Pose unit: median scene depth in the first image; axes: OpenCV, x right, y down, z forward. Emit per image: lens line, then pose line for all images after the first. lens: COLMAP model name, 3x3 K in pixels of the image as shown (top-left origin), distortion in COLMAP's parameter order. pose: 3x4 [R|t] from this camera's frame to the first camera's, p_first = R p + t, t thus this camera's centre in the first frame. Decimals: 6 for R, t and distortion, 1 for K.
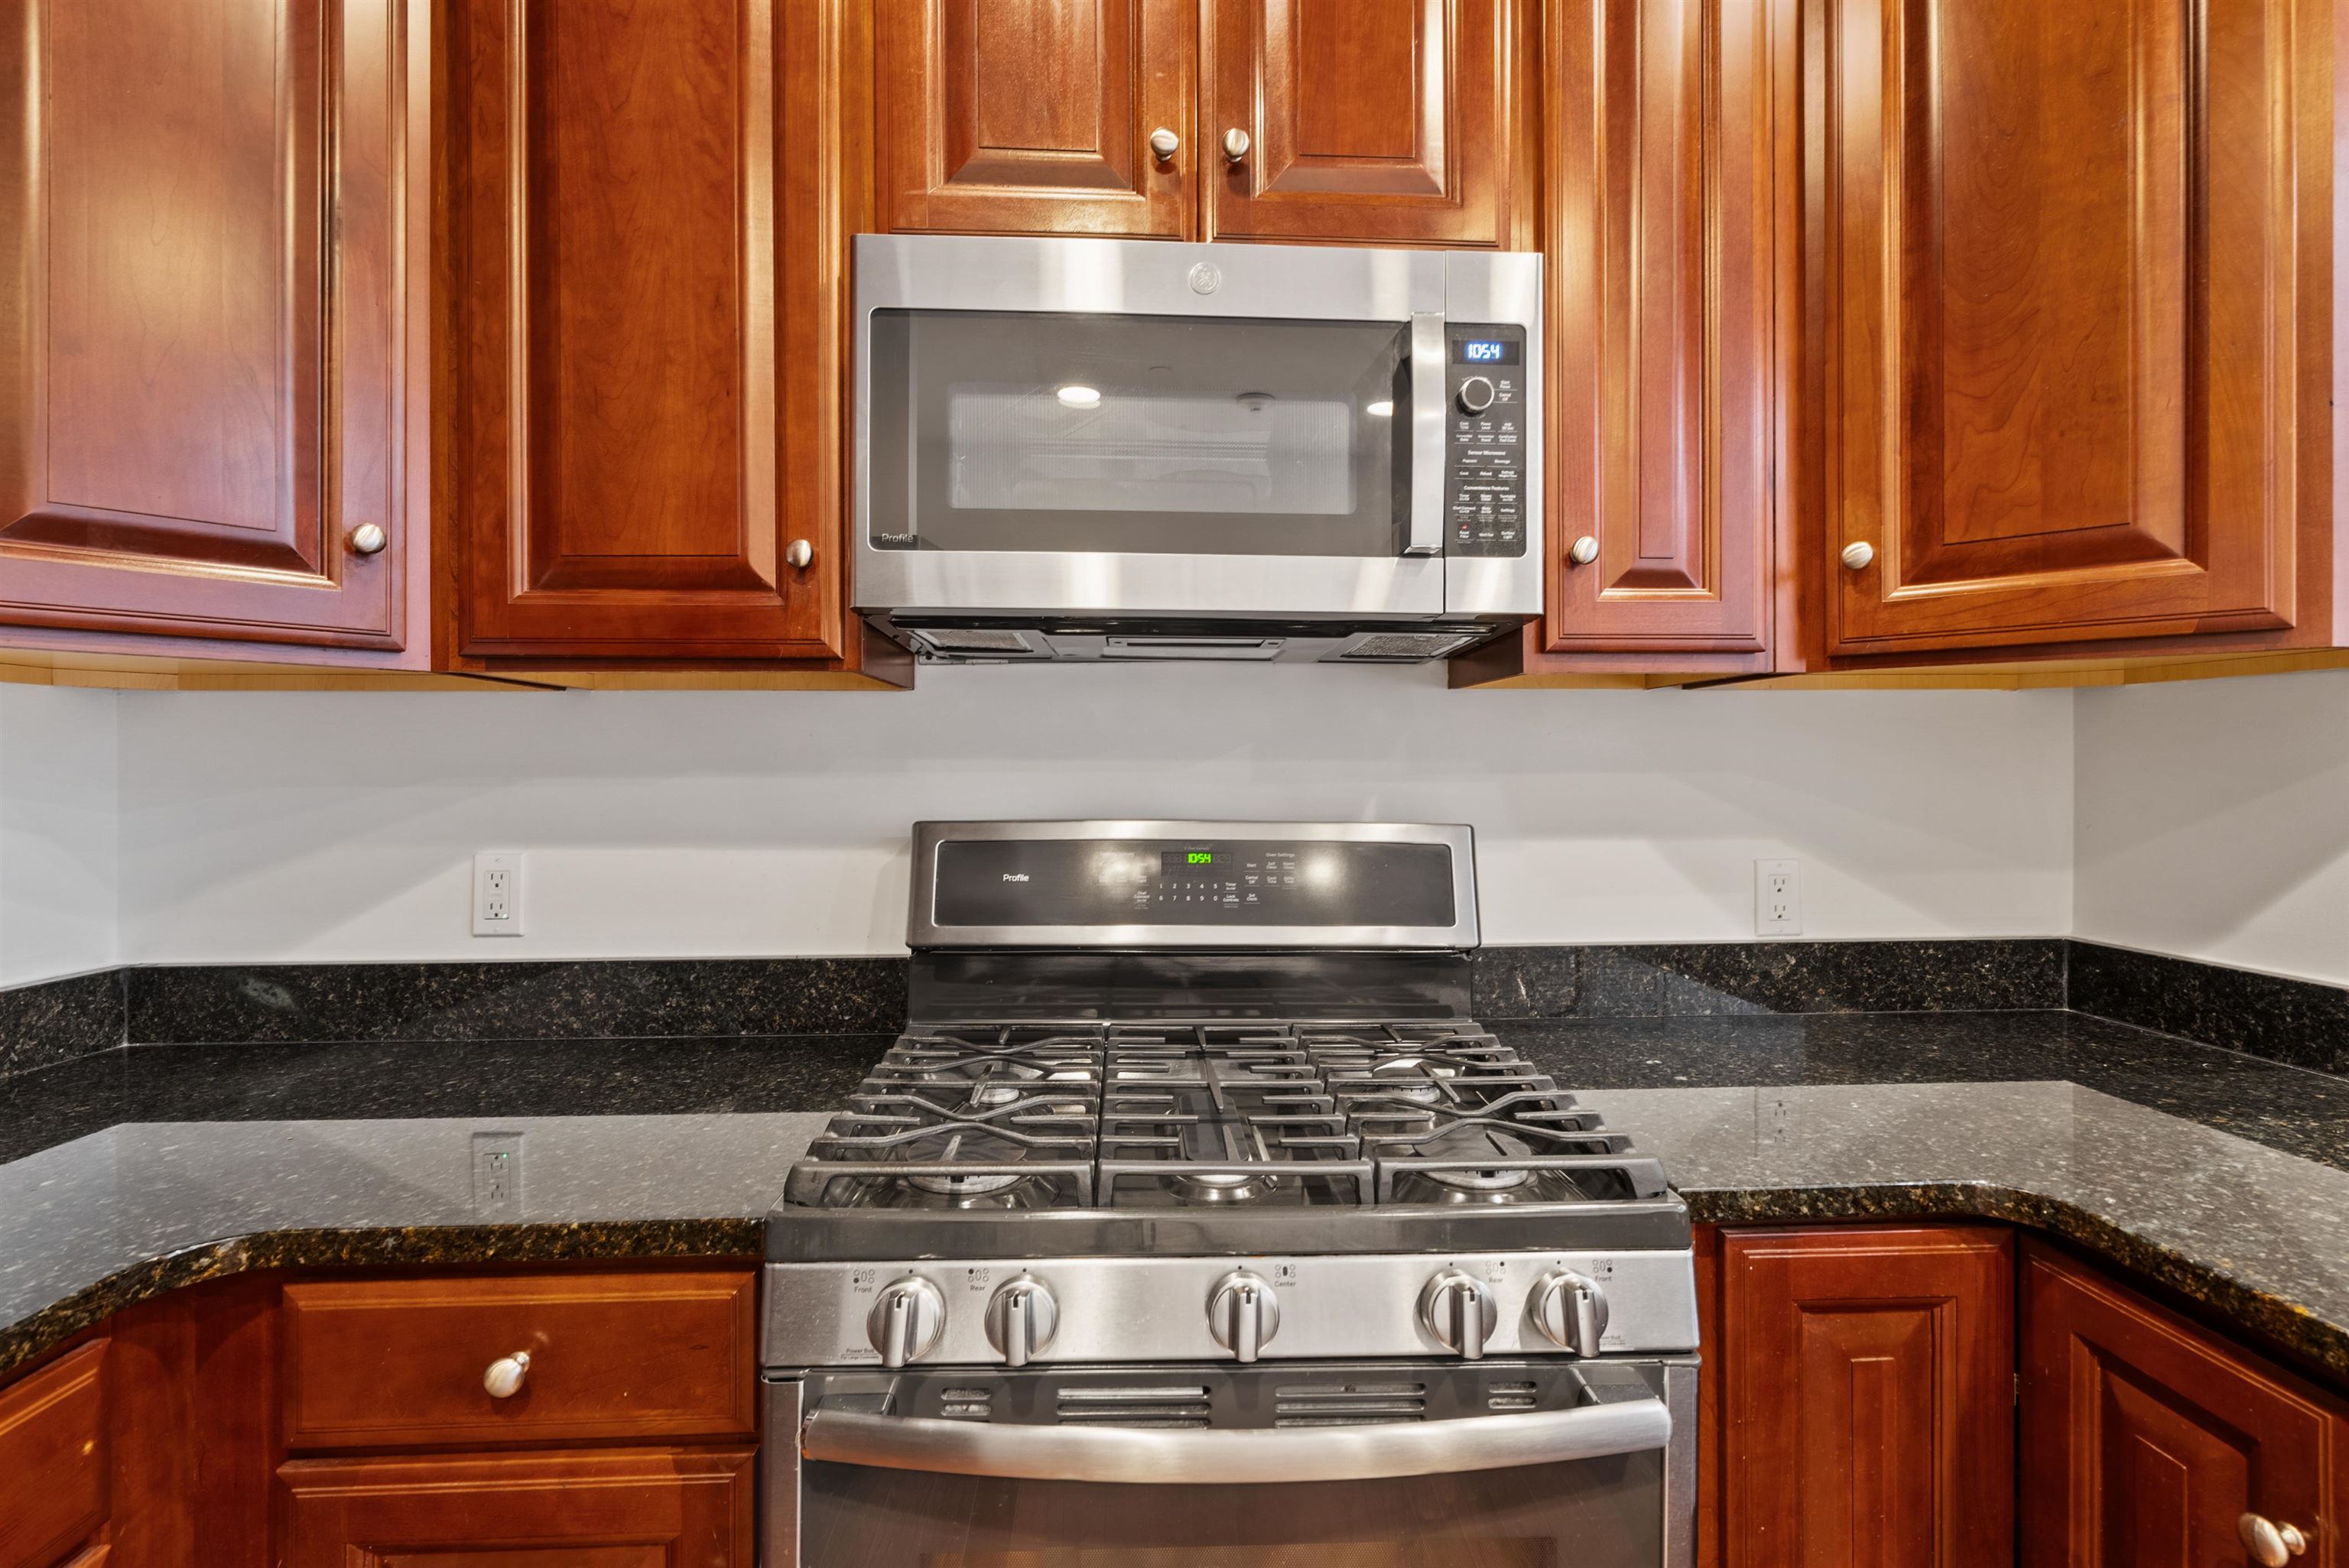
lens RADIAL K [[1088.6, 0, 1265.3], [0, 1088.6, 773.7], [0, 0, 1]] dist [-0.006309, 0.002757]
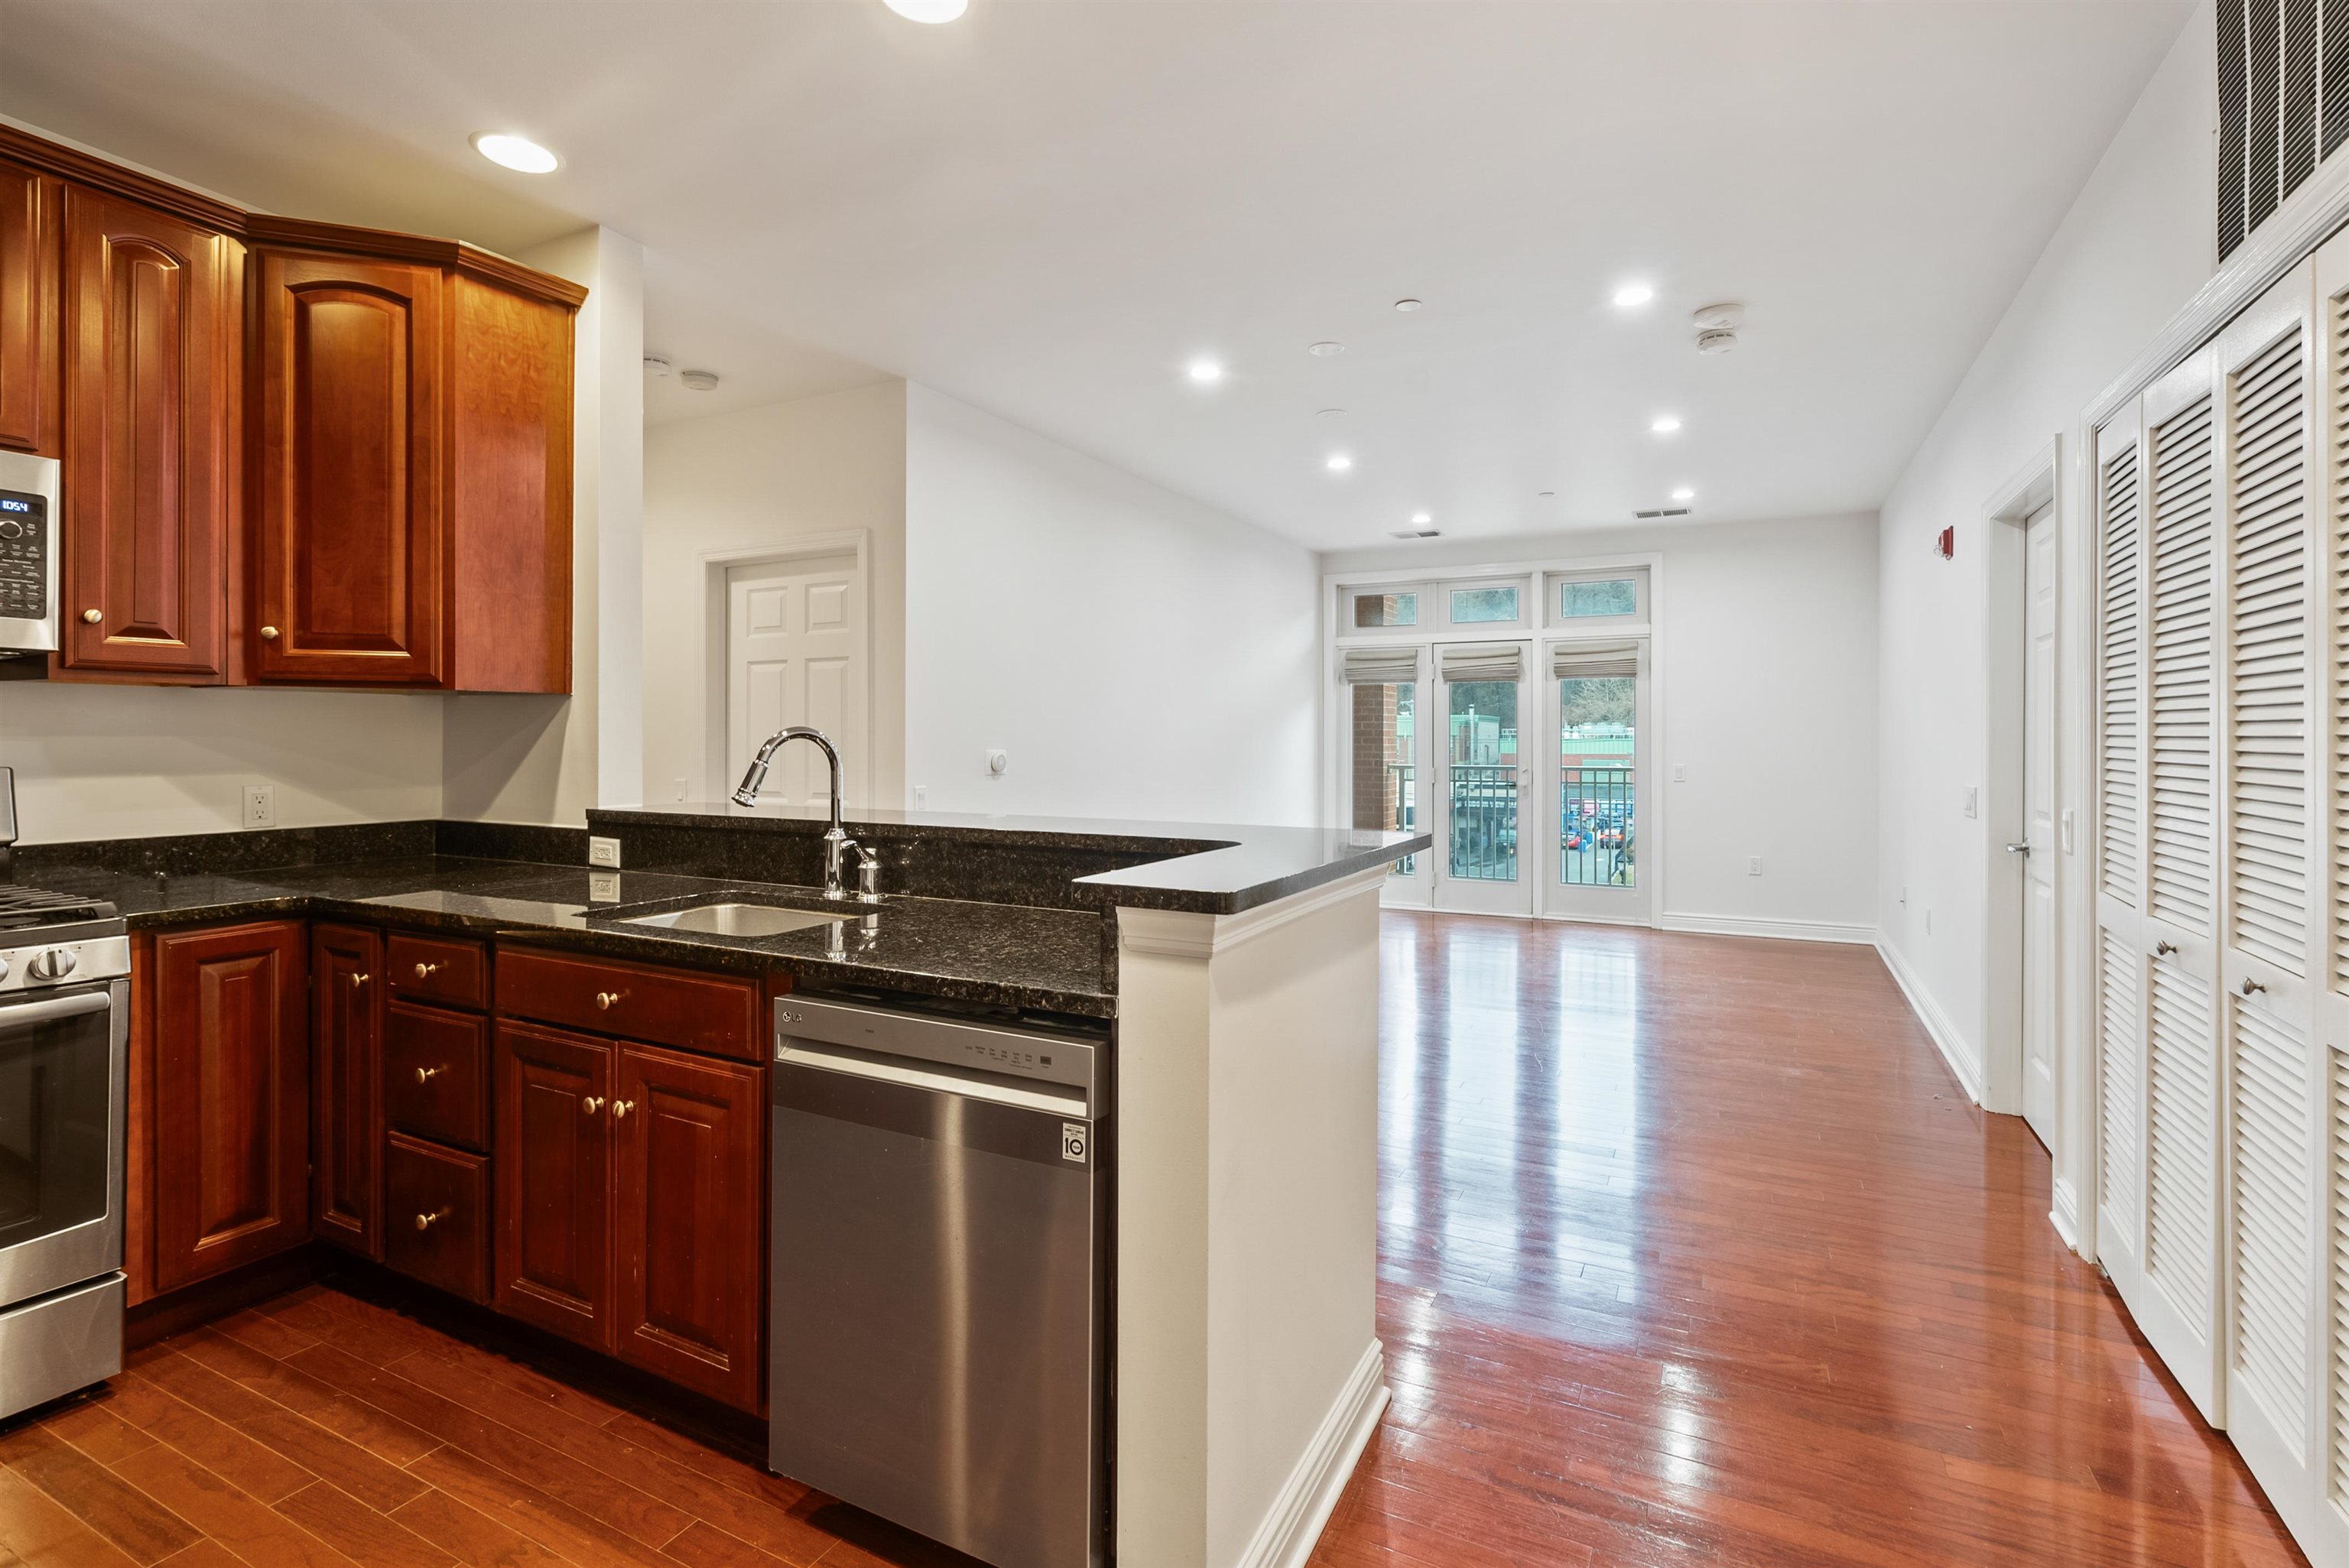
lens RADIAL K [[1088.6, 0, 1146.2], [0, 1088.6, 745.8], [0, 0, 1]] dist [-0.006309, 0.002757]
pose [[0.574556, 0.000537, 0.818465, -0.201568], [-0.004092, 0.999989, 0.002217, 0.006709], [-0.818455, -0.004622, 0.574552, -1.624398]]
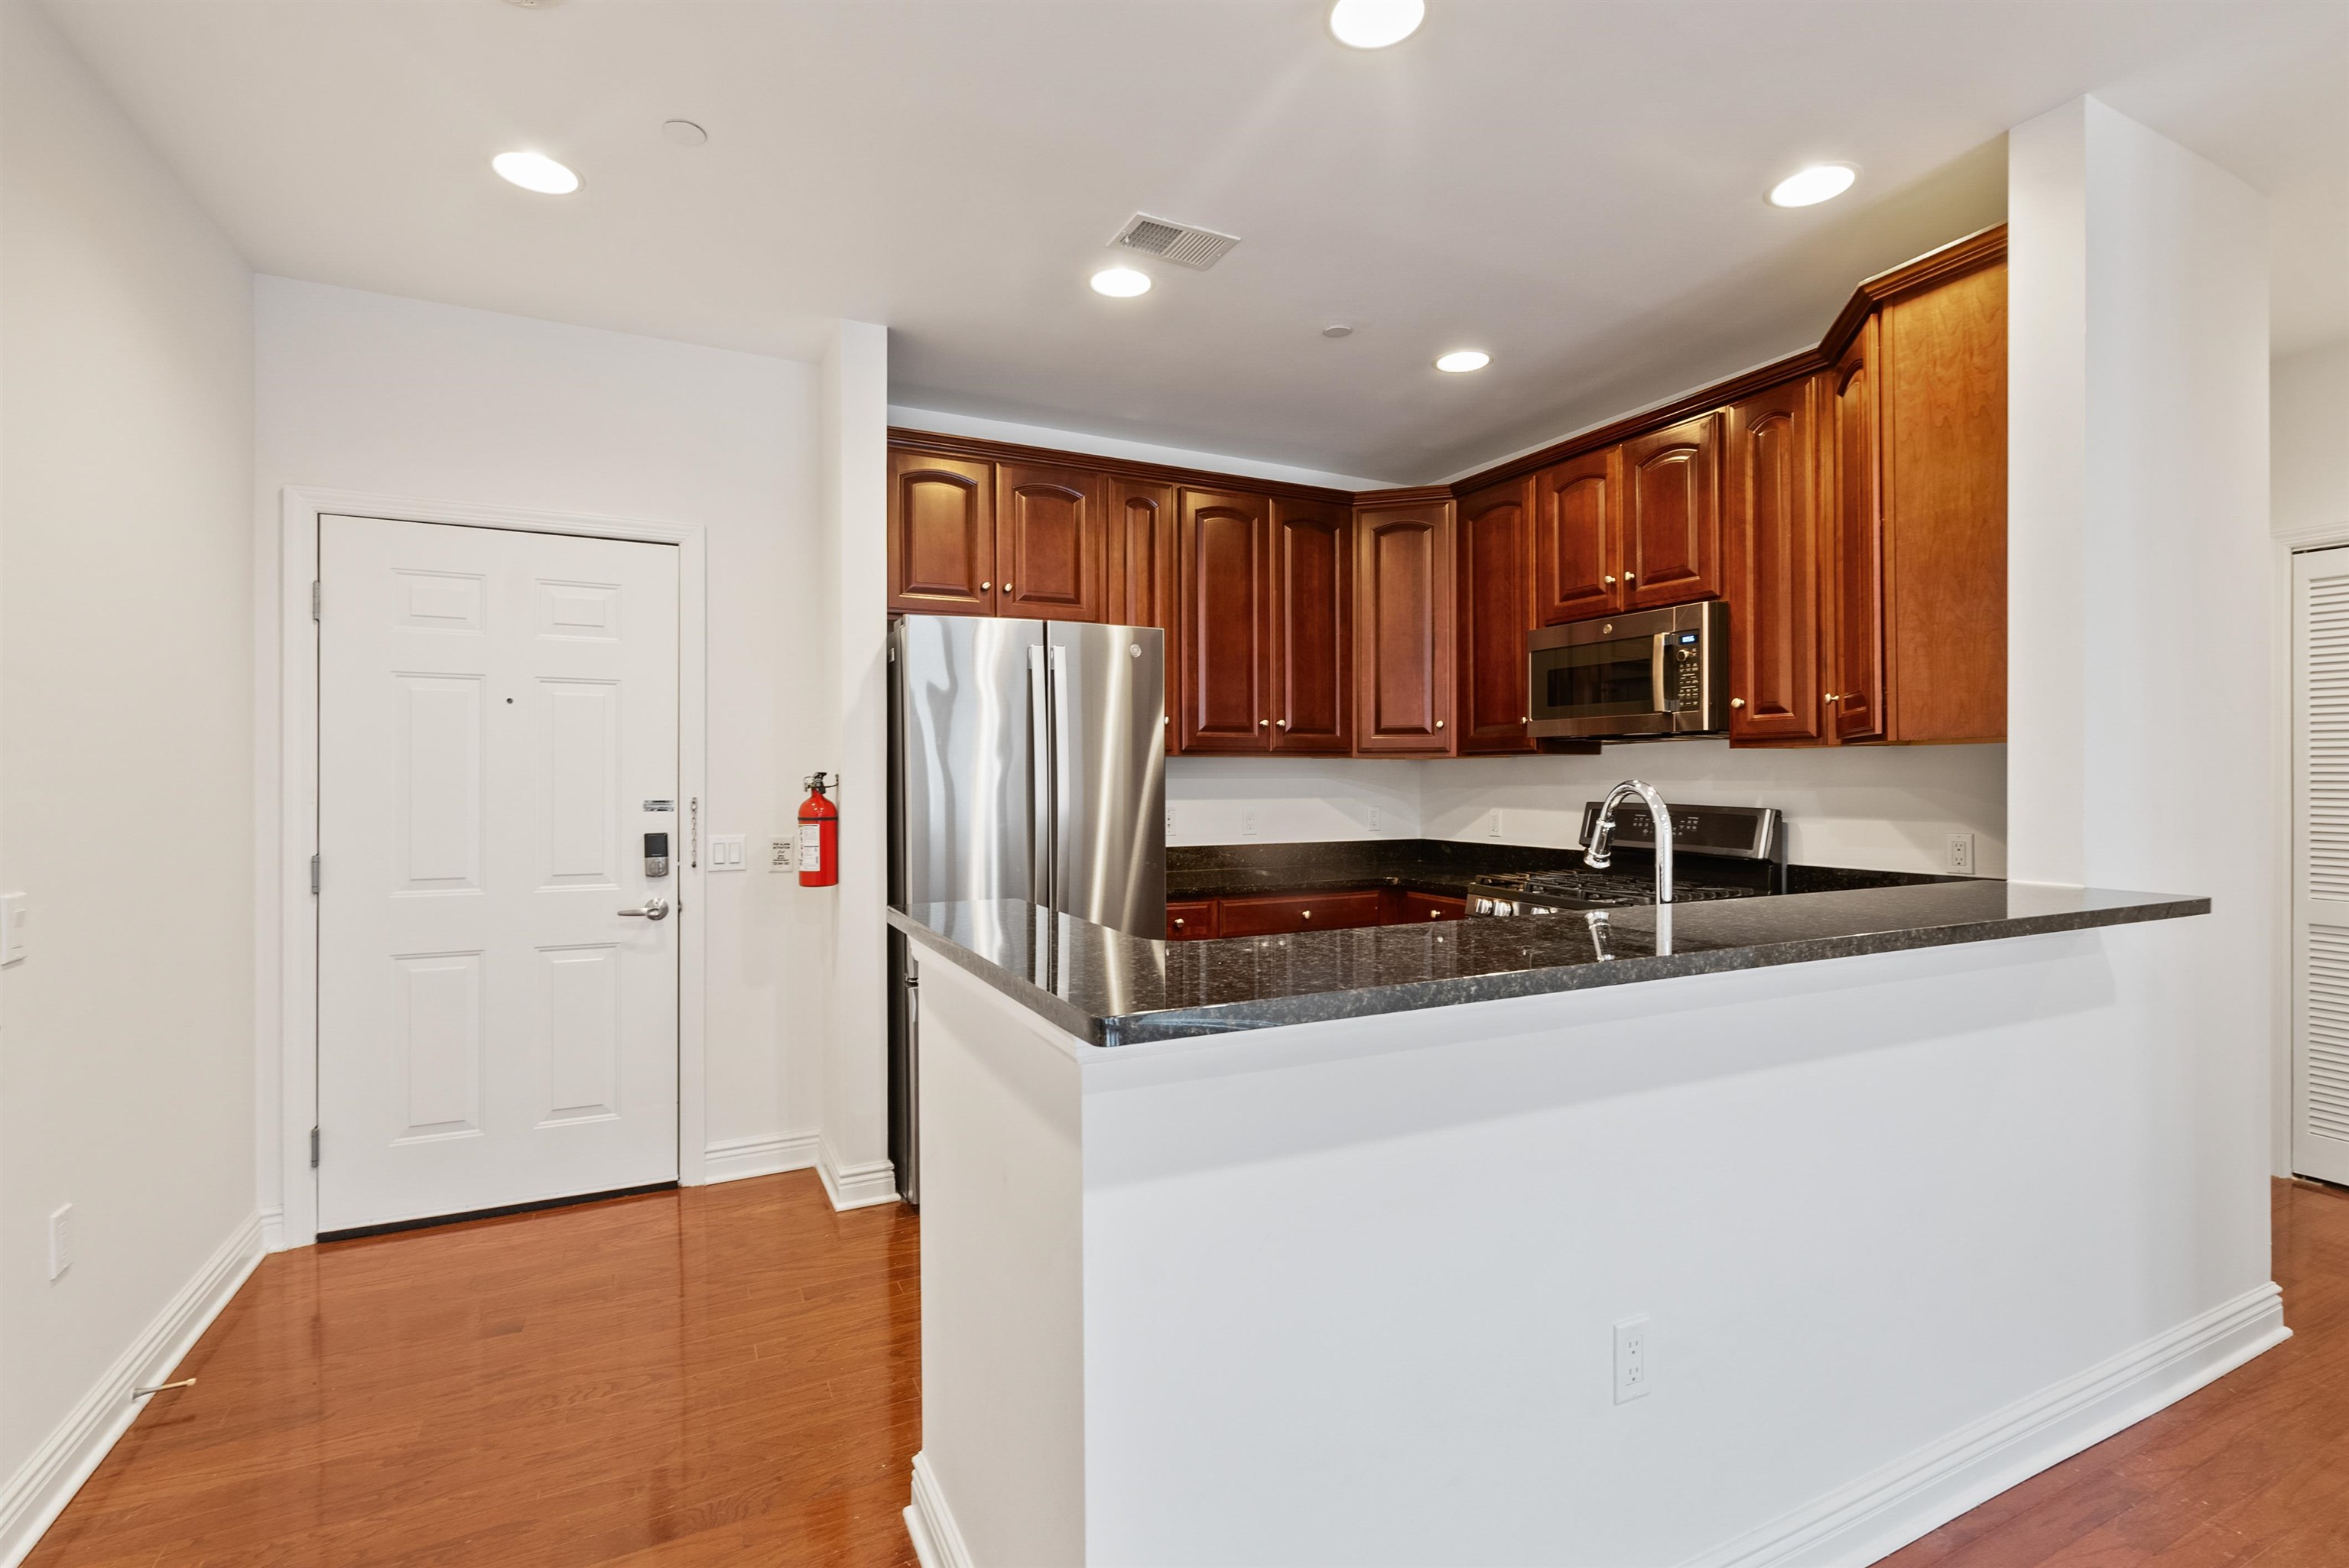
lens RADIAL K [[1088.6, 0, 1193.4], [0, 1088.6, 775.2], [0, 0, 1]] dist [-0.006309, 0.002757]
pose [[0.332788, -0.000976, -0.943001, 2.450365], [0.004094, 0.999992, 0.000410, -0.038301], [0.942993, -0.003997, 0.332789, -1.170677]]
